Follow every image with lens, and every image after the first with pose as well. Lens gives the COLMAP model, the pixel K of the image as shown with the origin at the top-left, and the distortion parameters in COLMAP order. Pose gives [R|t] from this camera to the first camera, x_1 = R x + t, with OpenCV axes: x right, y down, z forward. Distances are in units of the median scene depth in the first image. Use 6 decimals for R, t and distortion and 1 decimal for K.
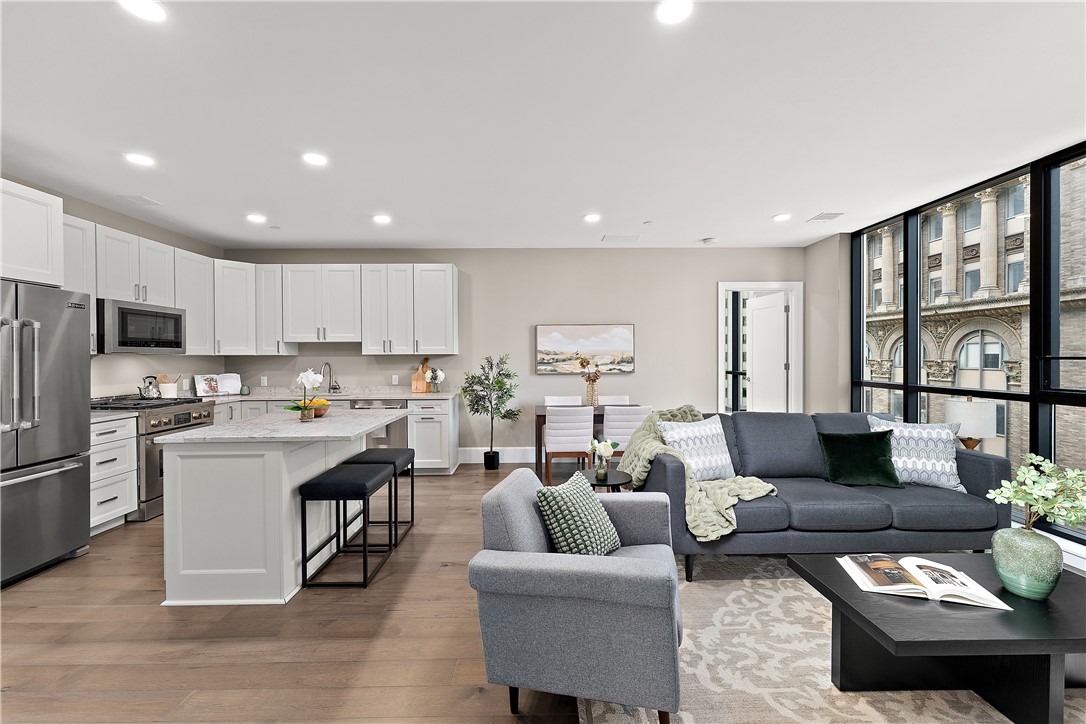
lens RADIAL K [[435.4, 0, 538.7], [0, 435.4, 359.3], [0, 0, 1]] dist [0.000683, -0.001113]
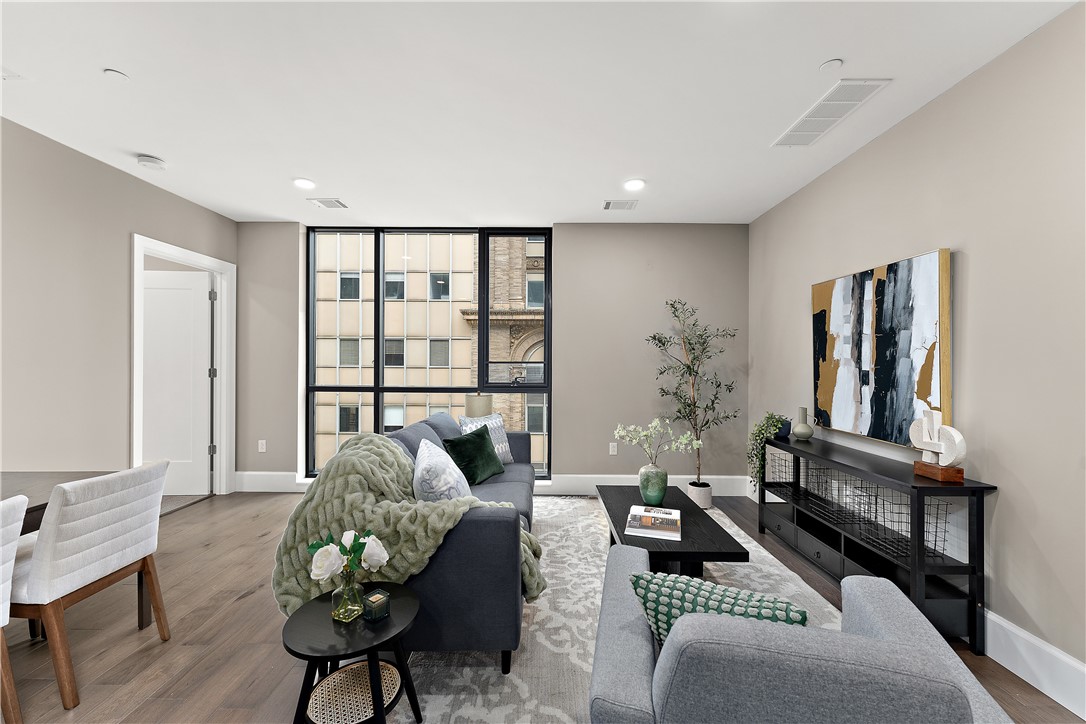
lens RADIAL K [[435.4, 0, 542.8], [0, 435.4, 367.9], [0, 0, 1]] dist [0.000683, -0.001113]
pose [[0.017456, -0.010741, 0.999790, -0.185149], [-0.001583, 0.999941, 0.010770, -0.000313], [-0.999846, -0.001770, 0.017438, 0.459467]]
